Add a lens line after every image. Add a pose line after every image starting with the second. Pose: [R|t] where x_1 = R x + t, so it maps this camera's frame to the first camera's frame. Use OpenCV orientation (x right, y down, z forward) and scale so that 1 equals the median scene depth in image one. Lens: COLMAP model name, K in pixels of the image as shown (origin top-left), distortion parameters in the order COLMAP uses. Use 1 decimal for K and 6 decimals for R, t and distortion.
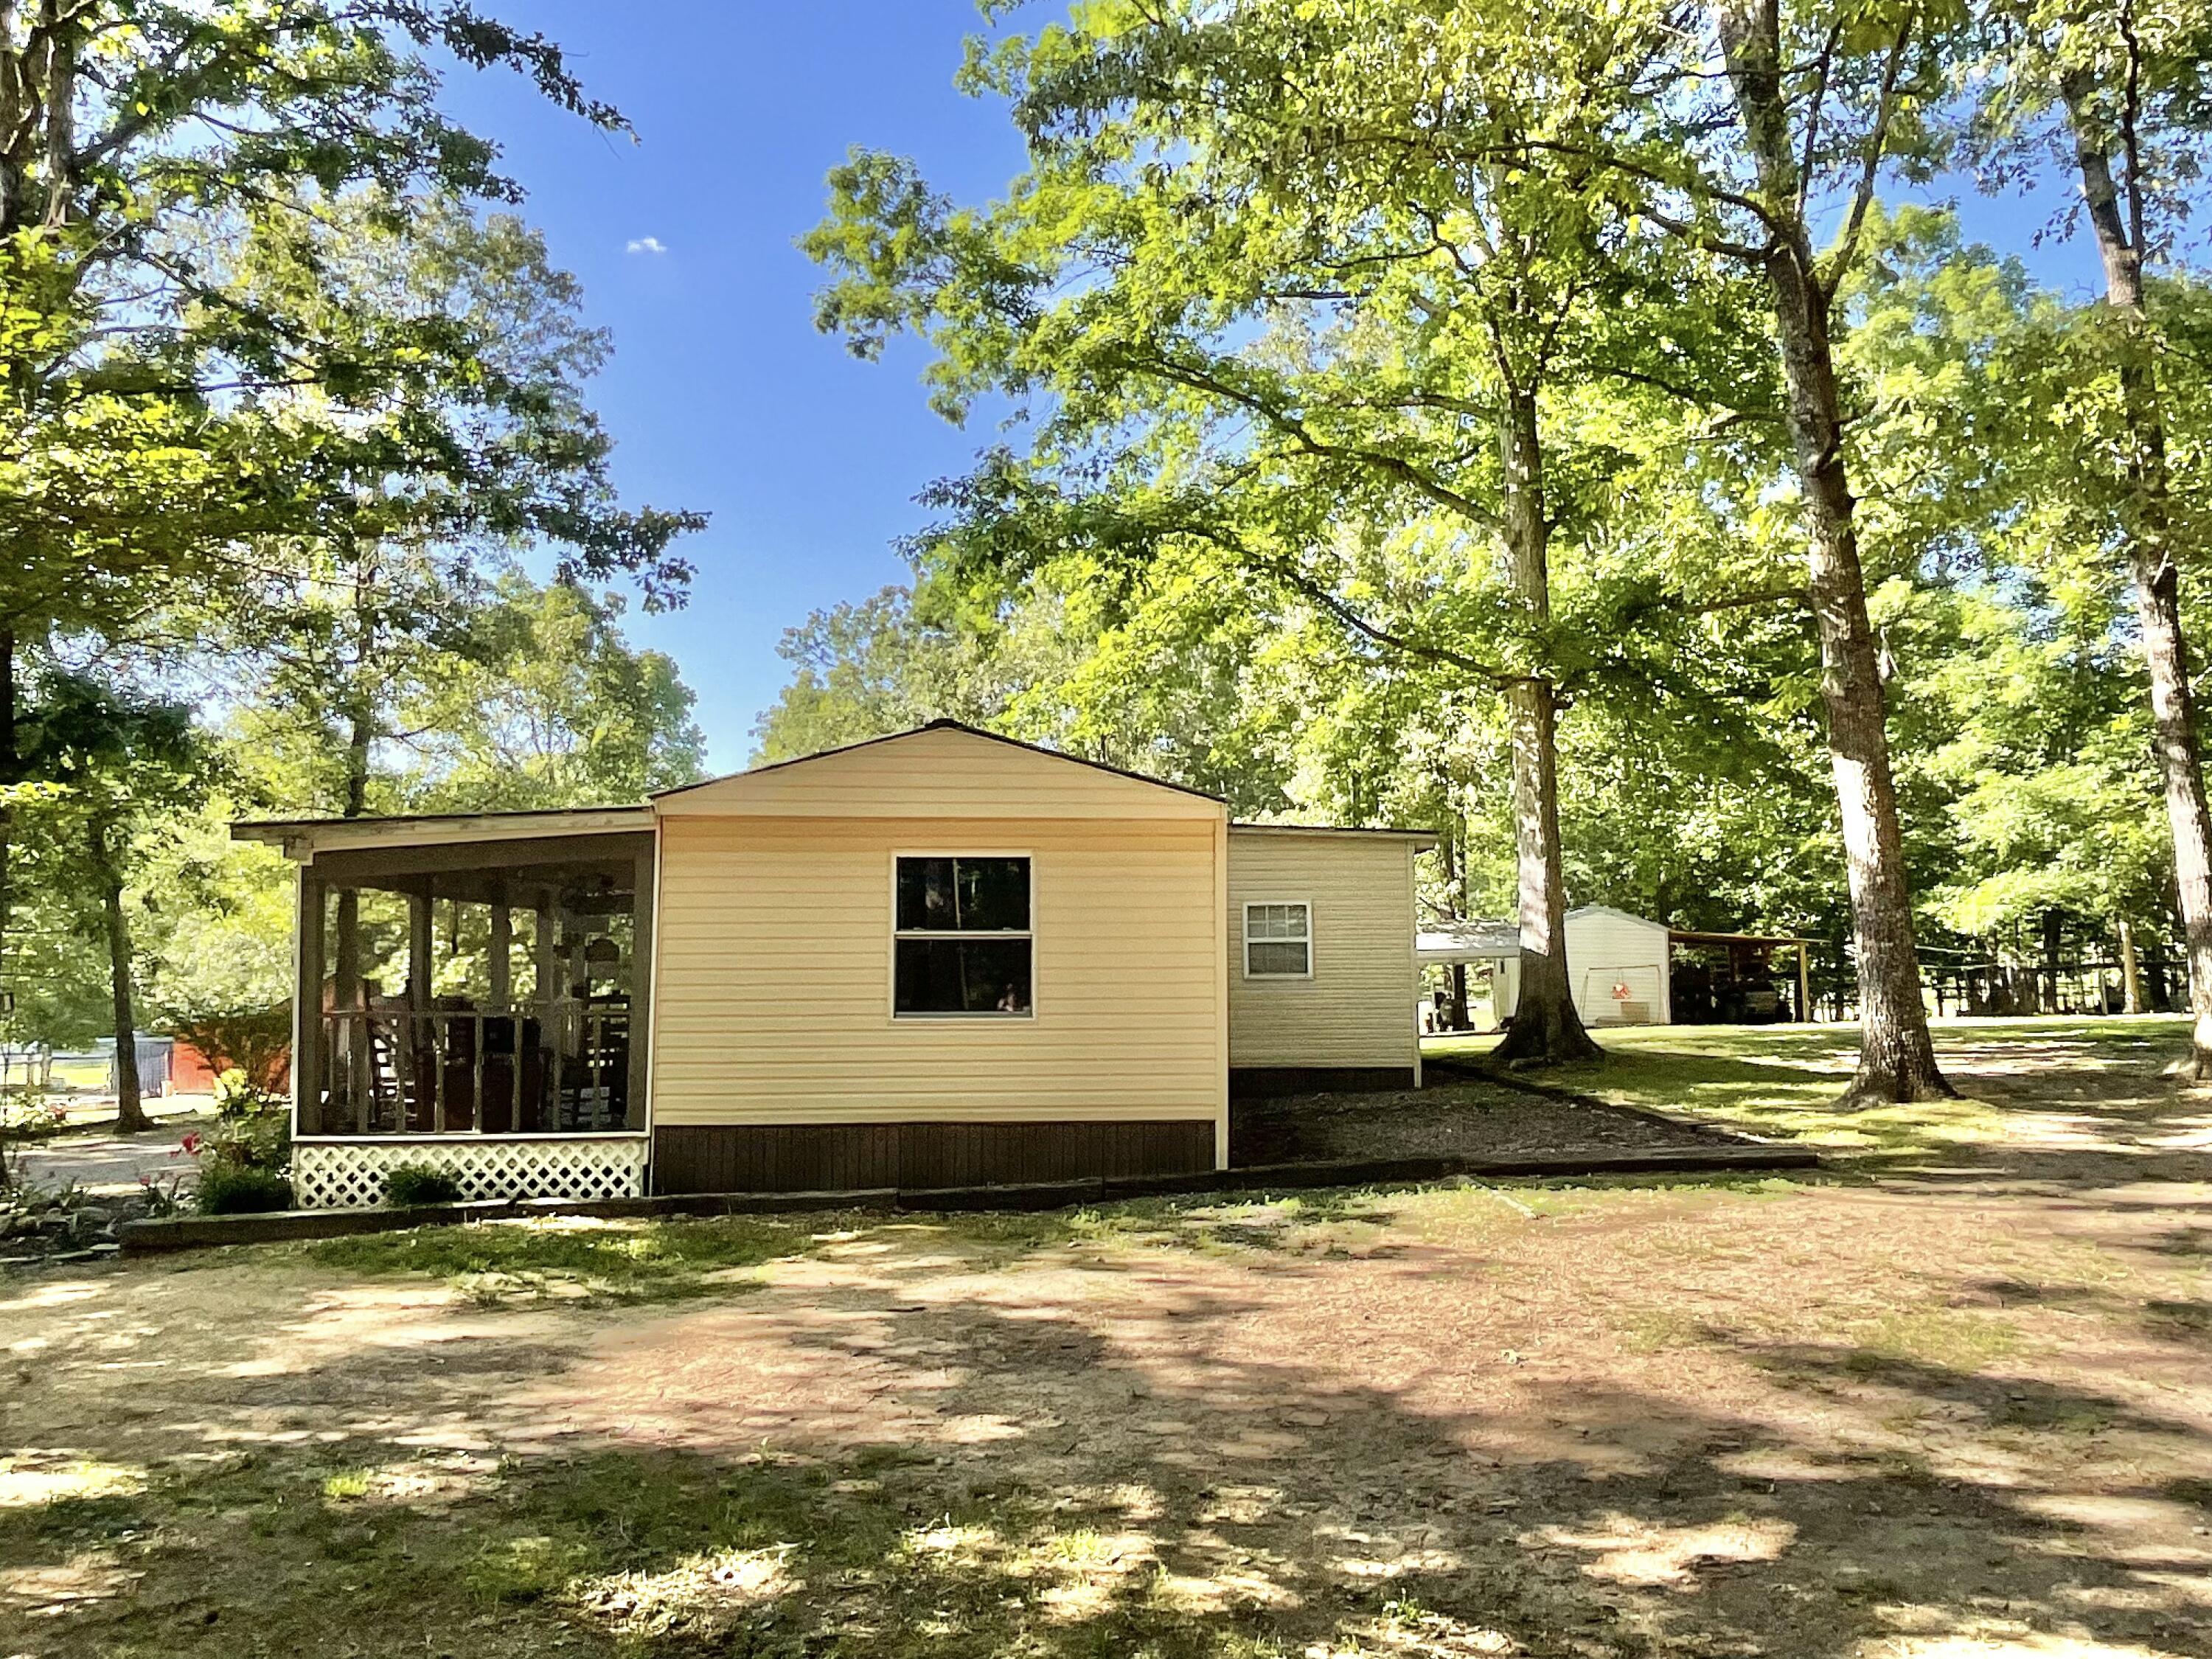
lens RADIAL K [[1497.6, 0, 1106.1], [0, 1497.6, 836.3], [0, 0, 1]] dist [0.002427, -0.003560]
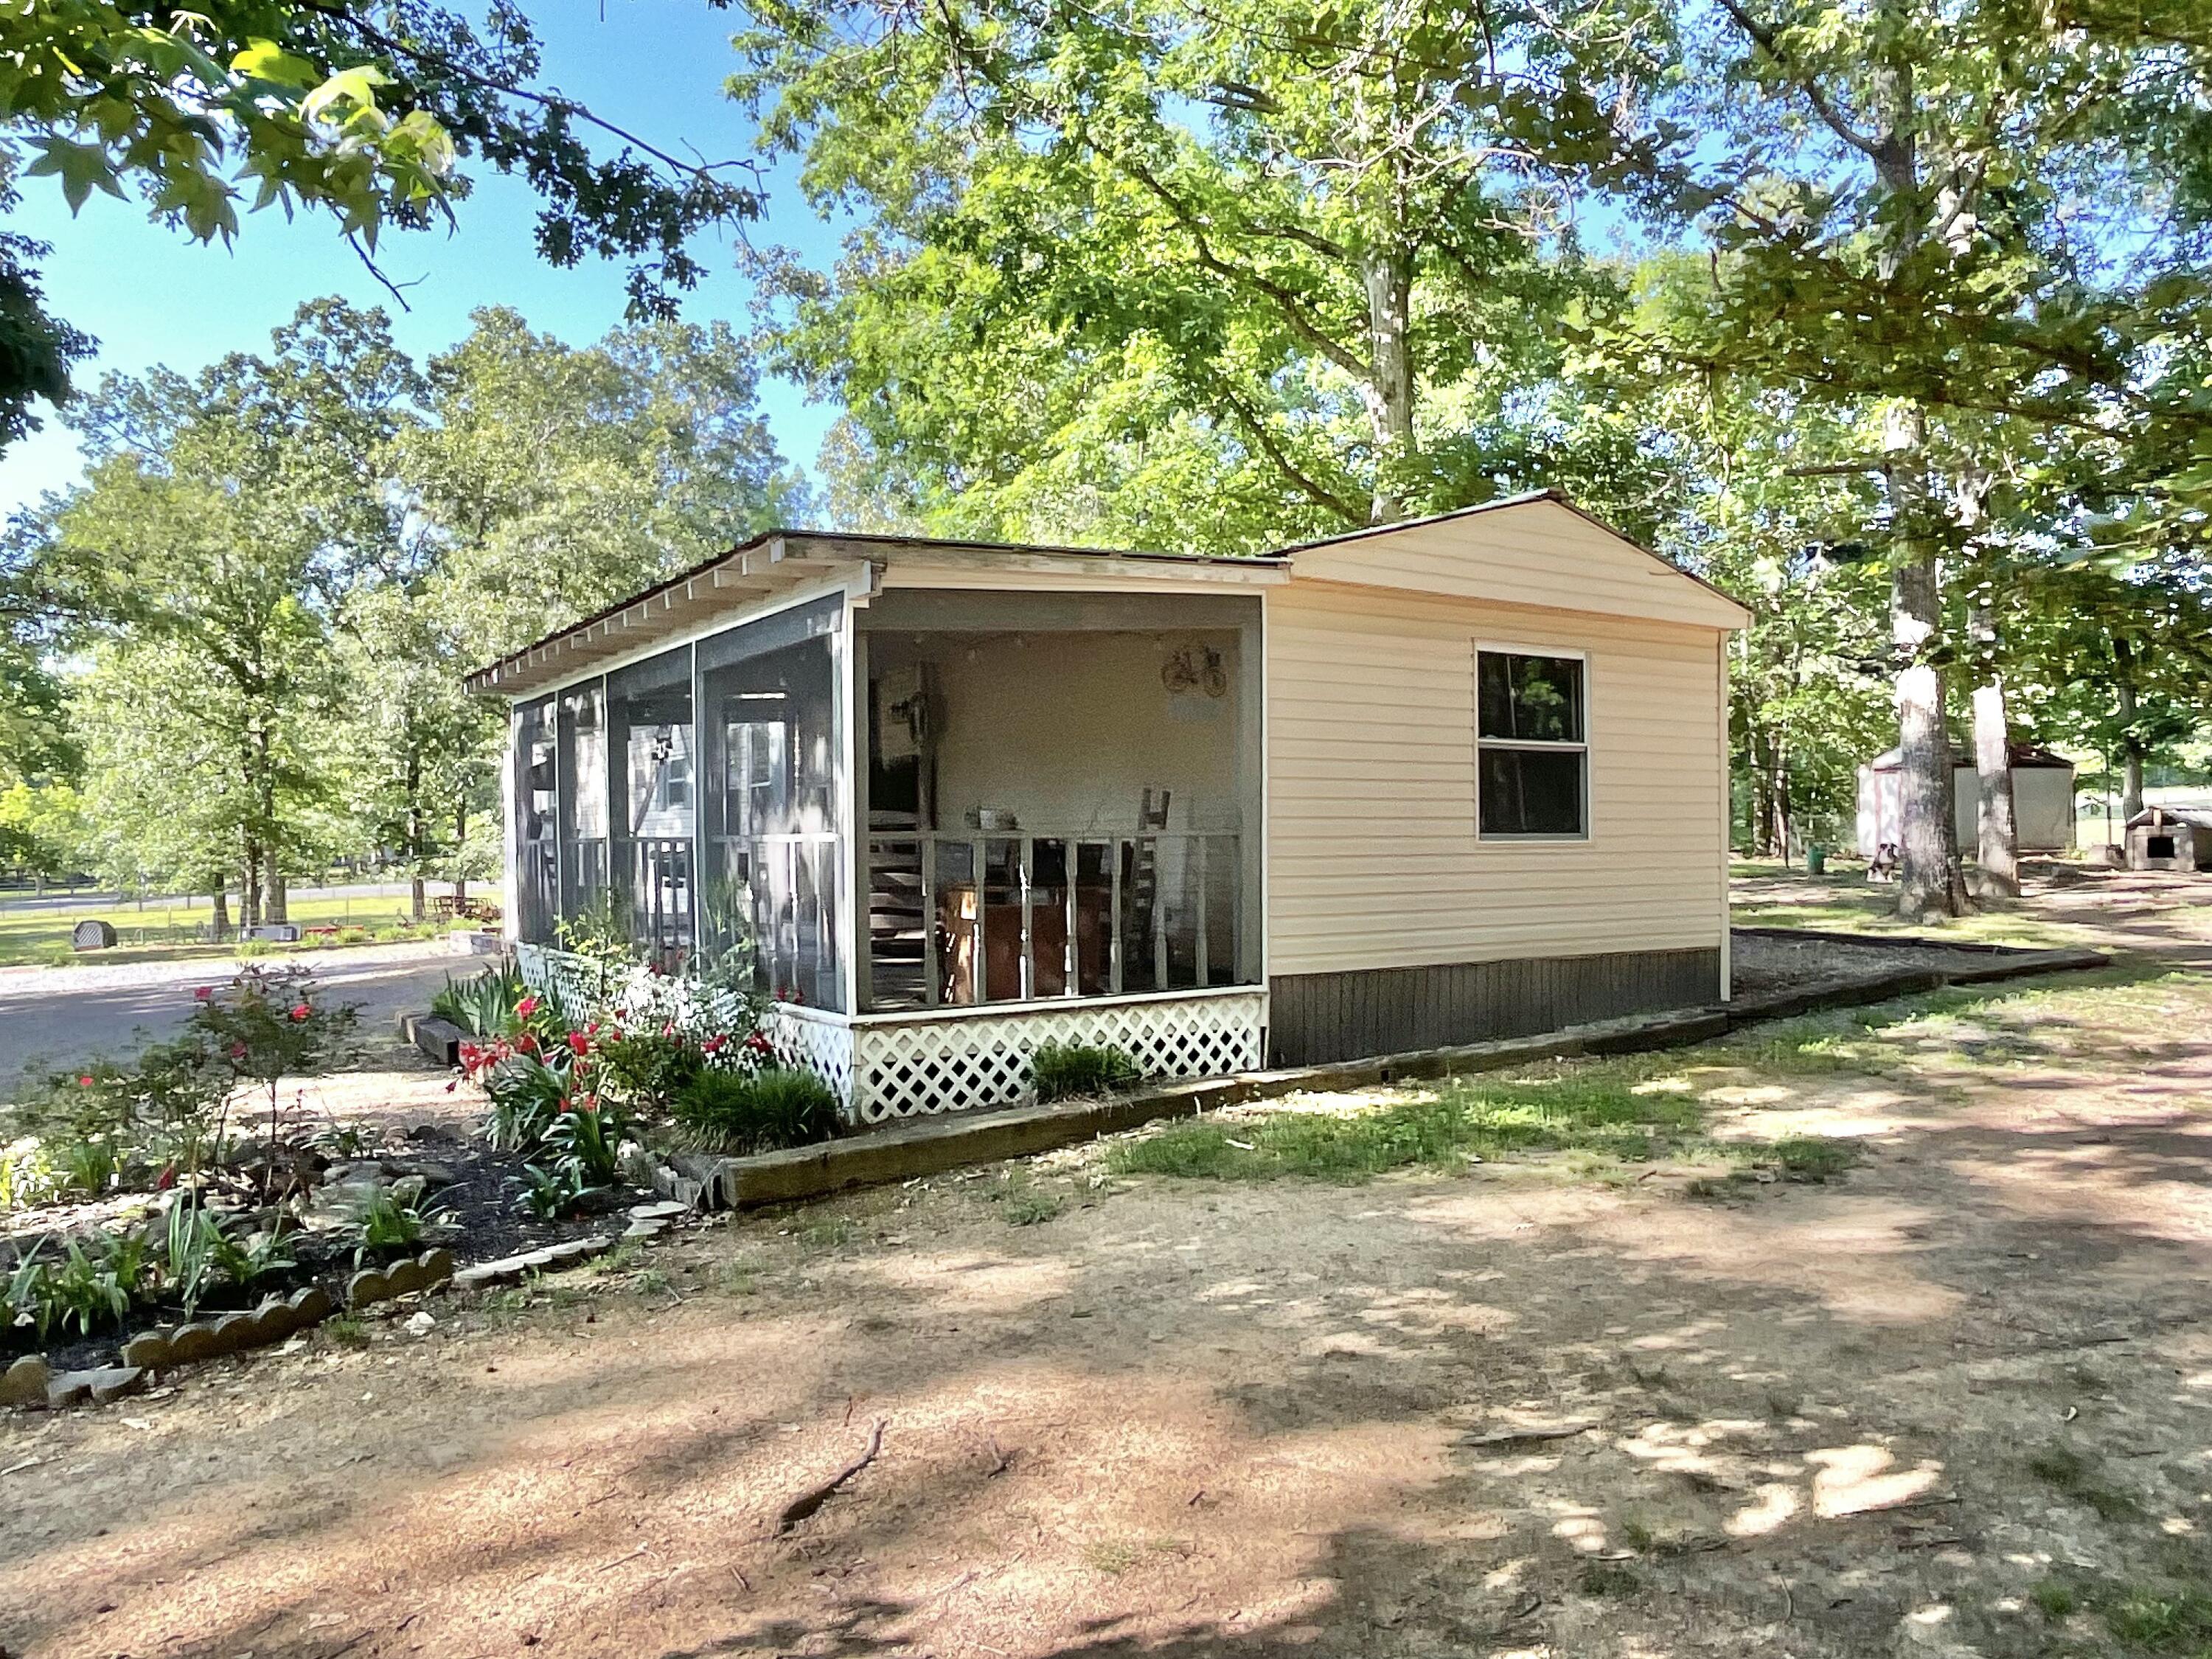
lens RADIAL K [[1497.6, 0, 1105.1], [0, 1497.6, 826.6], [0, 0, 1]] dist [0.002427, -0.003560]
pose [[0.878102, 0.002500, 0.478467, -0.732647], [-0.040629, 0.996764, 0.069356, 0.063125], [-0.476746, -0.080341, 0.875362, 0.356483]]
